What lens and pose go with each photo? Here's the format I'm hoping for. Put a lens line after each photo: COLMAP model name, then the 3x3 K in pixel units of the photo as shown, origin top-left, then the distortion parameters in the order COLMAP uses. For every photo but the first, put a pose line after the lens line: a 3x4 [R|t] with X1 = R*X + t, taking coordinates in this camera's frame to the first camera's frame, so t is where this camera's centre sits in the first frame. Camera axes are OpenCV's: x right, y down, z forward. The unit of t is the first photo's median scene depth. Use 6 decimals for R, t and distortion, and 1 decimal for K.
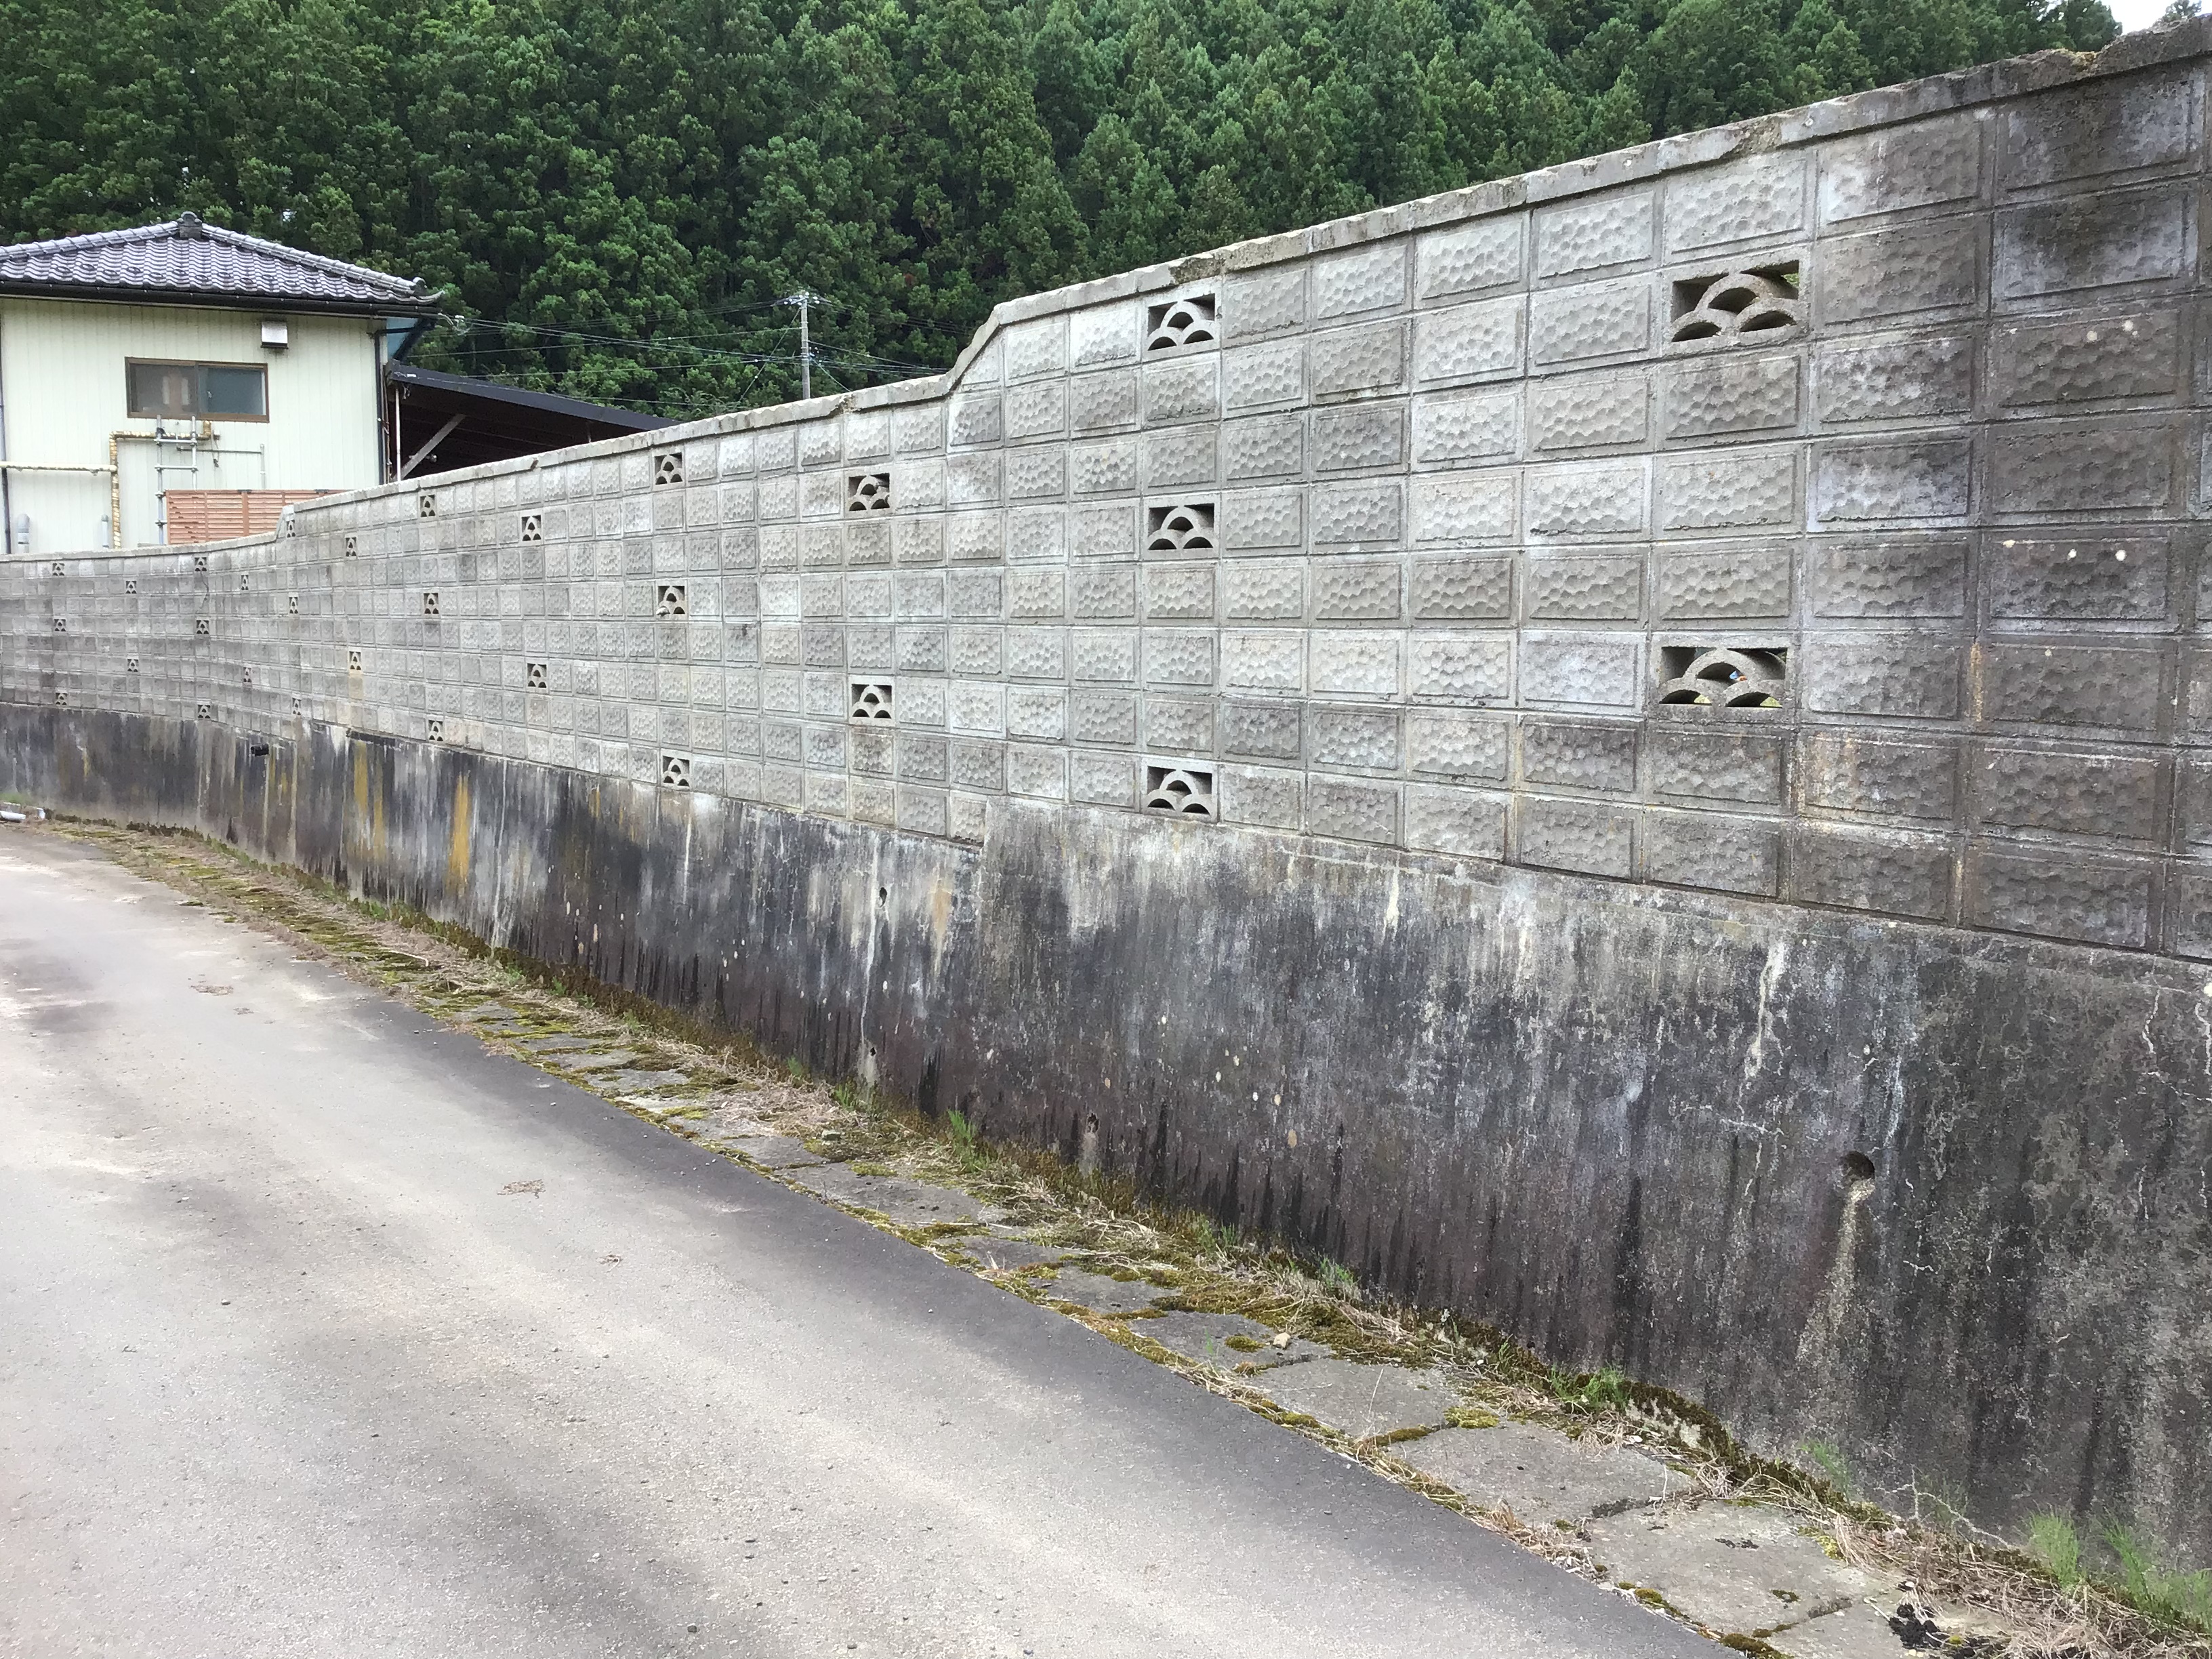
lens RADIAL K [[2021.6, 0, 1131.0], [0, 2021.6, 815.4], [0, 0, 1]] dist [0.095379, -0.182830]
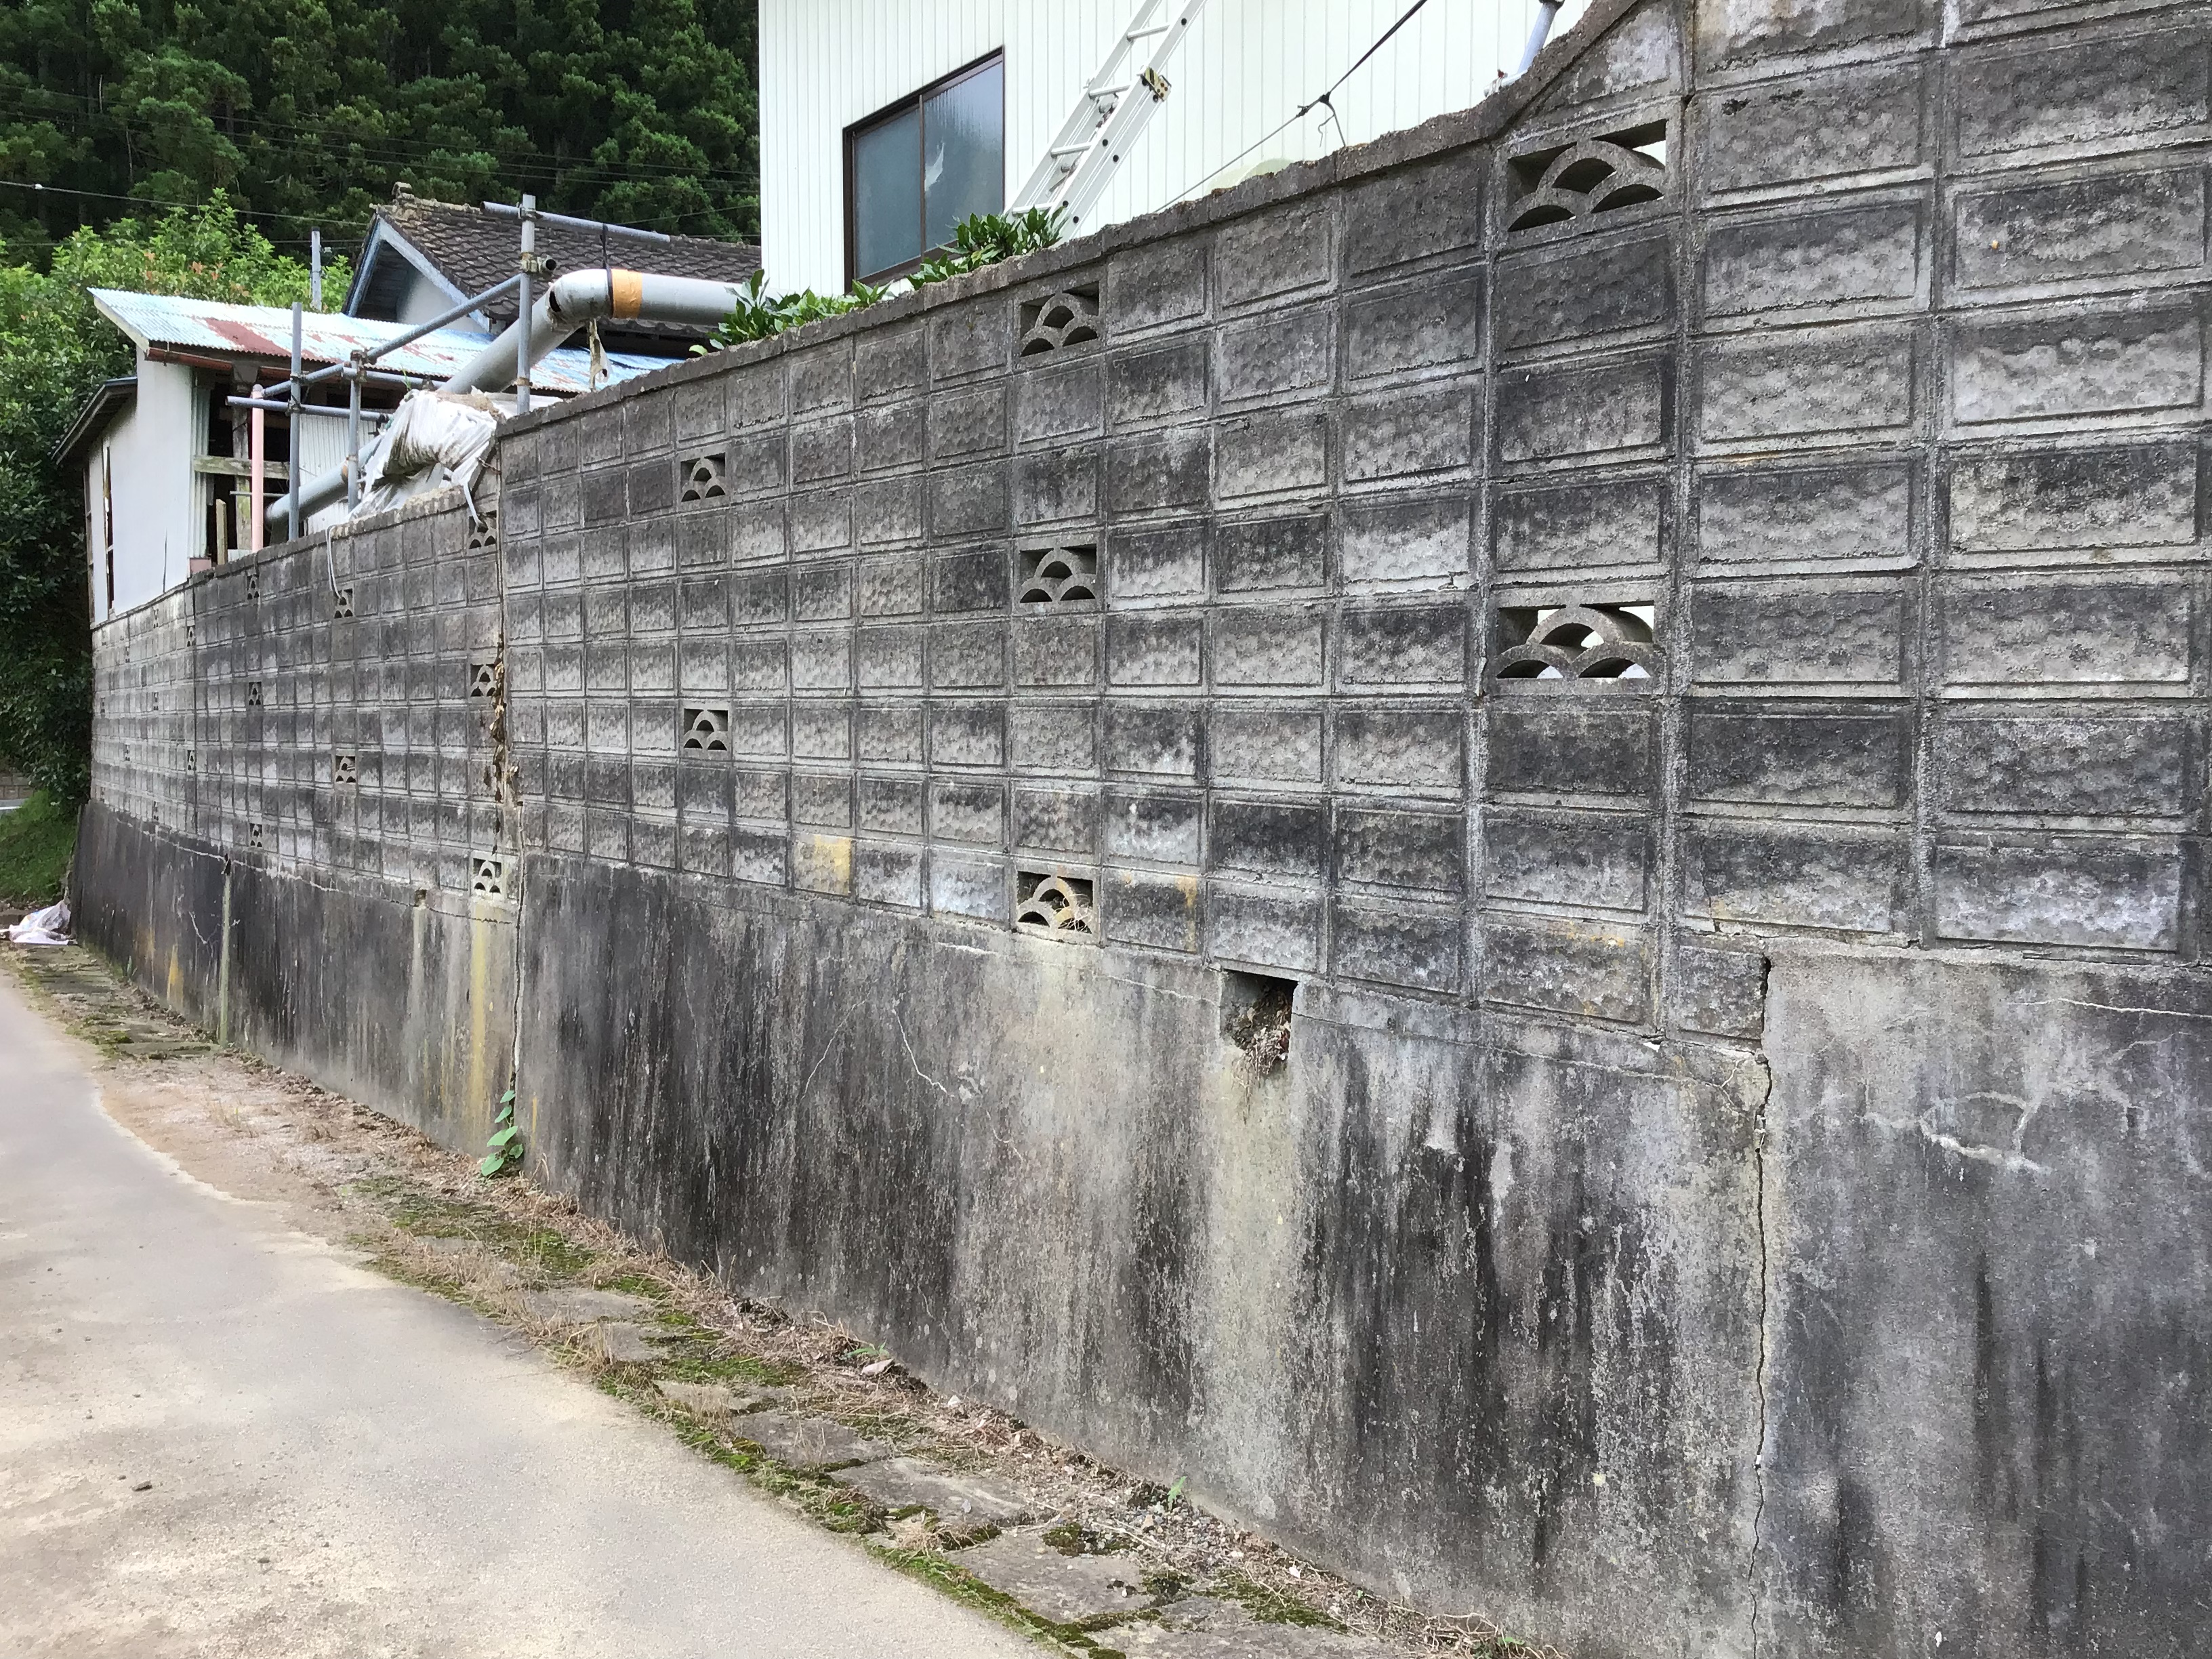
lens RADIAL K [[2021.6, 0, 1089.9], [0, 2021.6, 827.8], [0, 0, 1]] dist [0.095379, -0.182830]
pose [[0.982653, -0.009989, 0.185183, -1.395543], [0.016625, 0.999273, -0.034319, -0.119837], [-0.184706, 0.036802, 0.982105, 1.796083]]
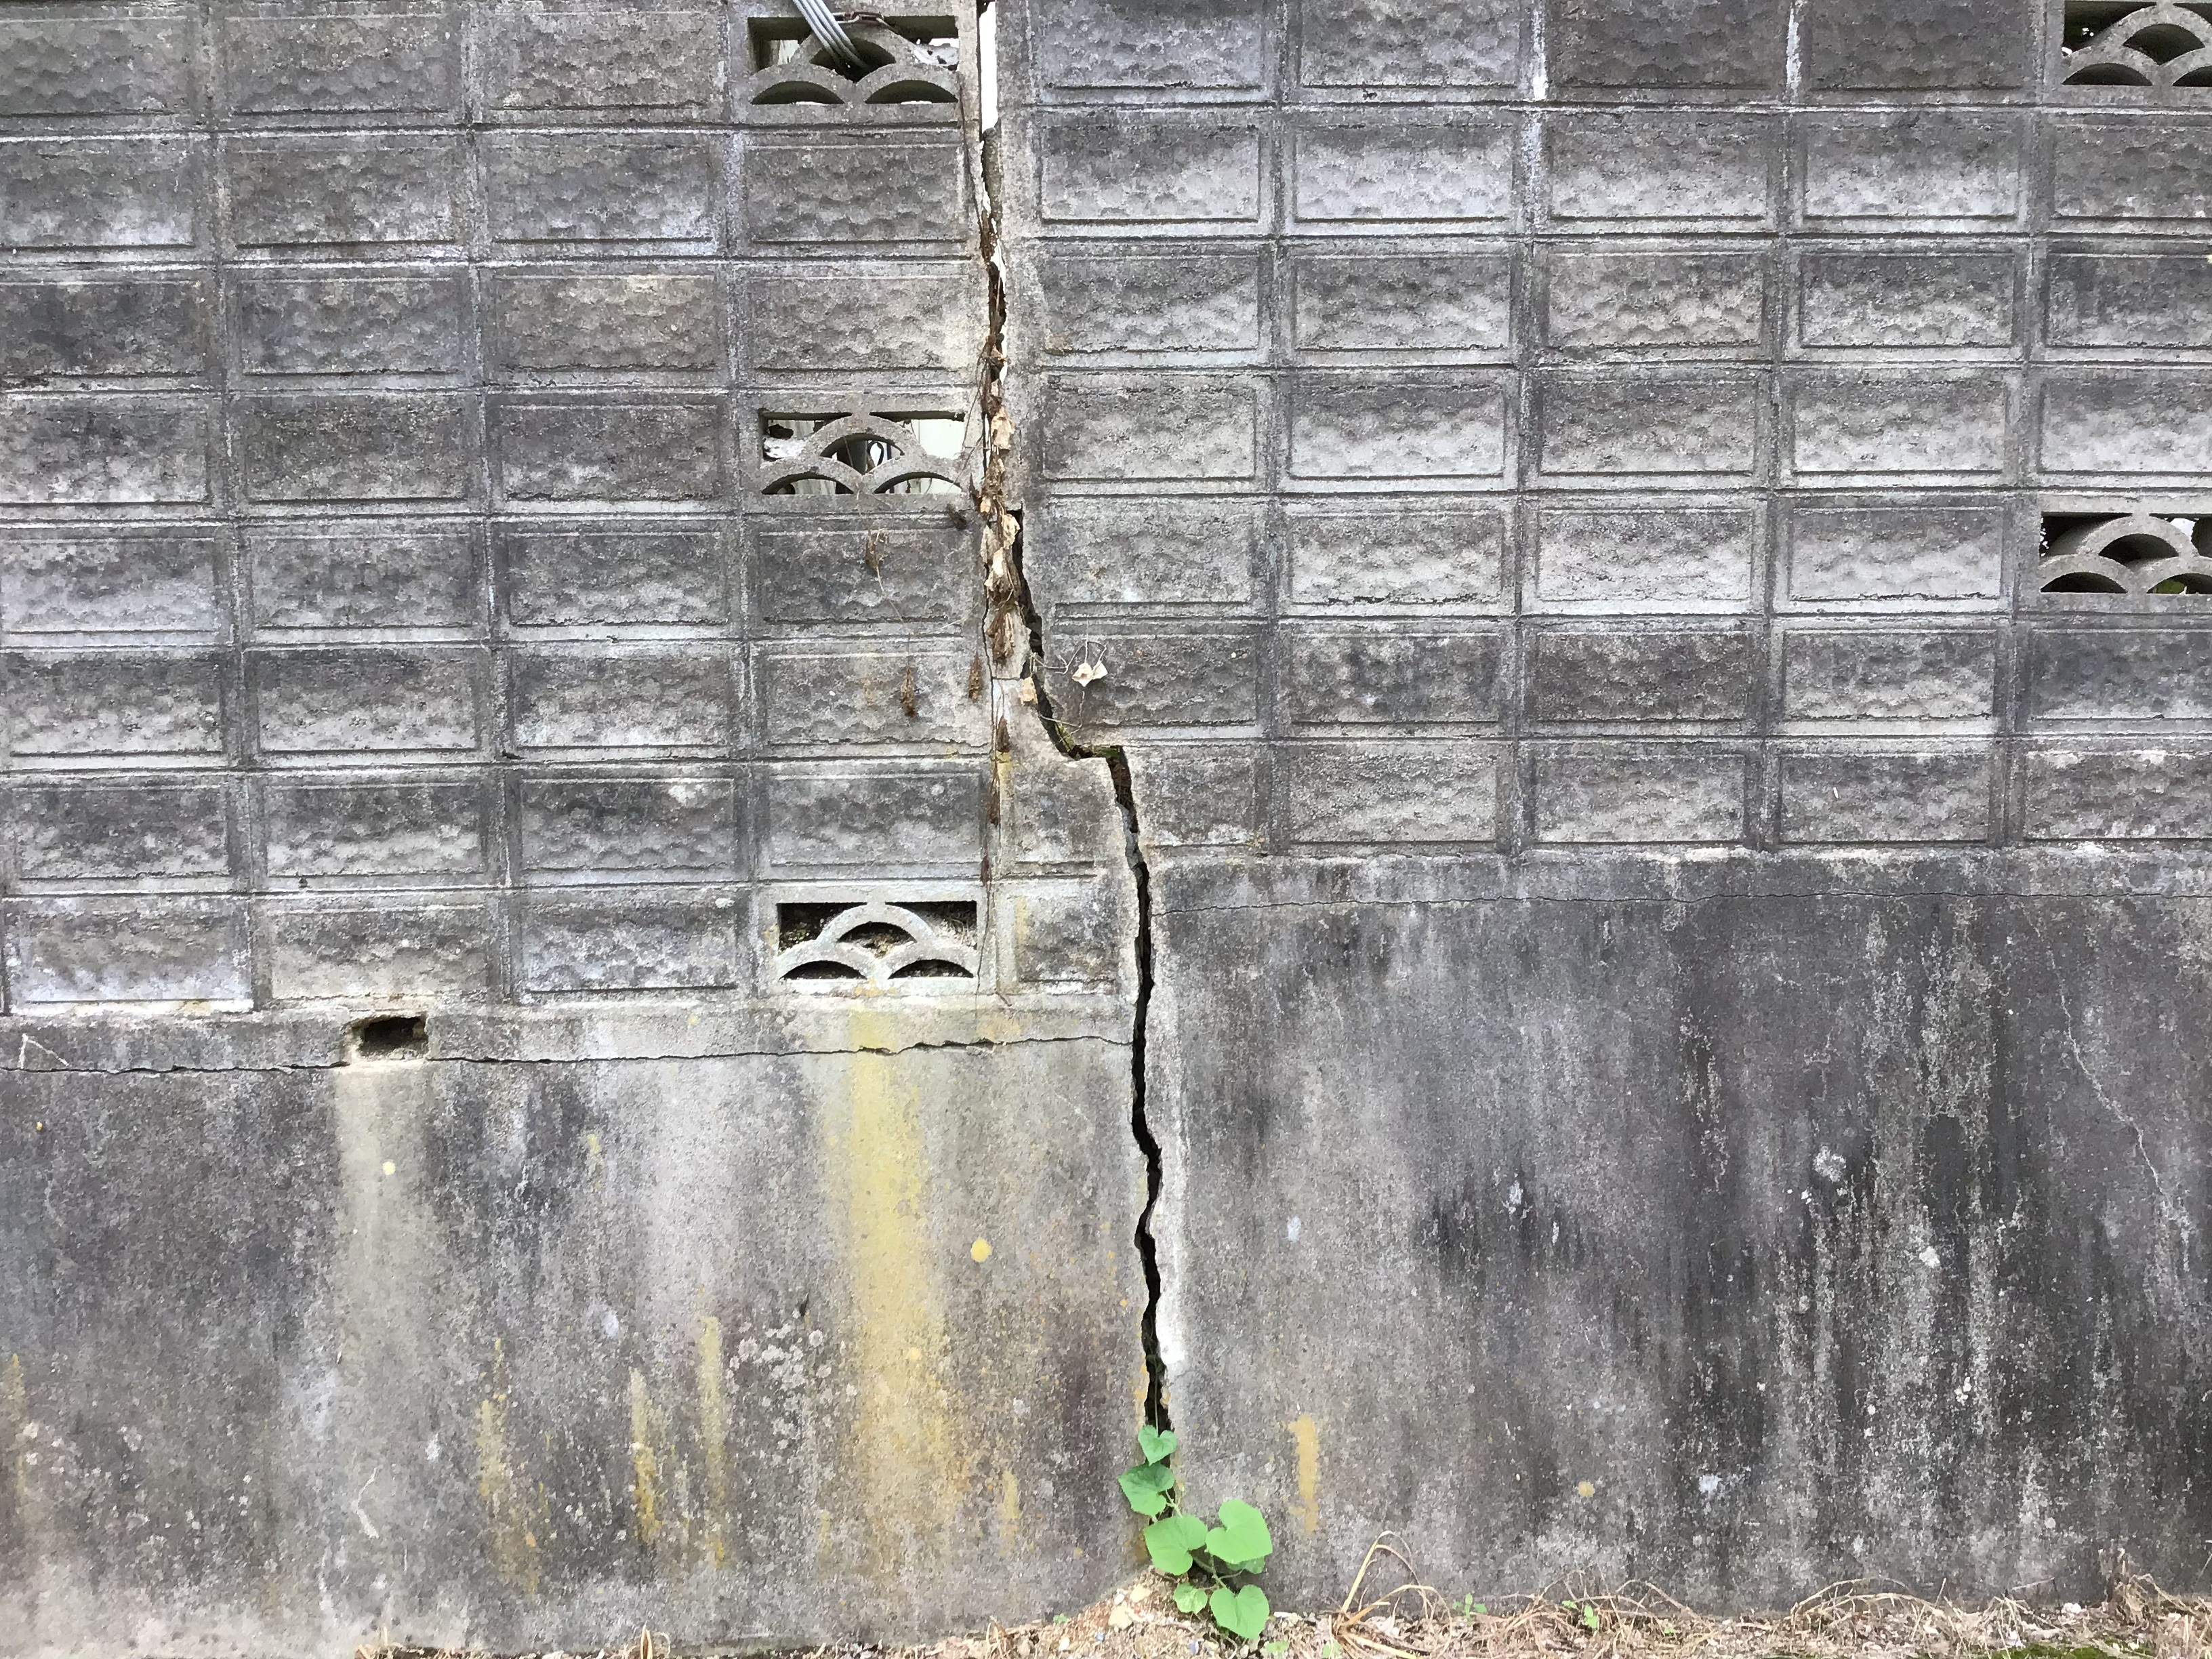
lens RADIAL K [[2021.6, 0, 1066.1], [0, 2021.6, 812.1], [0, 0, 1]] dist [0.095379, -0.182830]
pose [[0.399963, -0.098981, 0.911171, -1.654739], [0.094560, 0.993303, 0.066396, -0.156368], [-0.911640, 0.059605, 0.406644, 2.271832]]
